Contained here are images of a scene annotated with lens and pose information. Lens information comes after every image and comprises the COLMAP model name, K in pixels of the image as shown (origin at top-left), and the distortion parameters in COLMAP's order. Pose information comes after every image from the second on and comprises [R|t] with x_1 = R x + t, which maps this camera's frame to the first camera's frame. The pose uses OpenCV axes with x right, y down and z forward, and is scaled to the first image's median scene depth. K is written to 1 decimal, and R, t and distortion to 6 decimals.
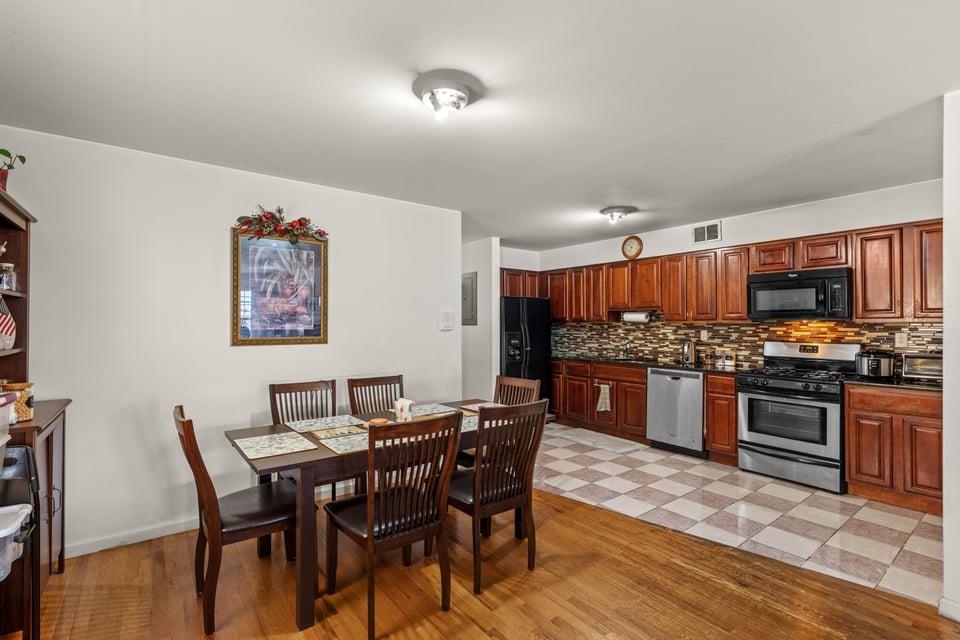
lens RADIAL K [[440.2, 0, 480.0], [0, 440.2, 320.0], [0, 0, 1]] dist [-0.000206, 0.000367]
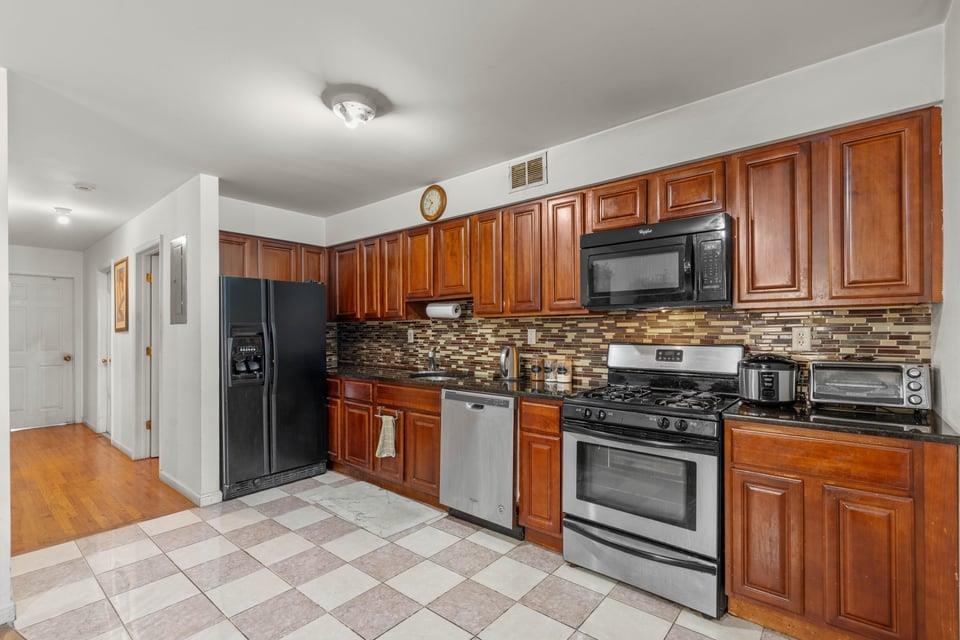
lens RADIAL K [[440.9, 0, 478.0], [0, 440.9, 331.1], [0, 0, 1]] dist [-0.002590, -0.000055]
pose [[0.975189, -0.002797, 0.221355, 0.305043], [0.001583, 0.999983, 0.005663, 0.024304], [-0.221367, -0.005172, 0.975177, 0.399473]]
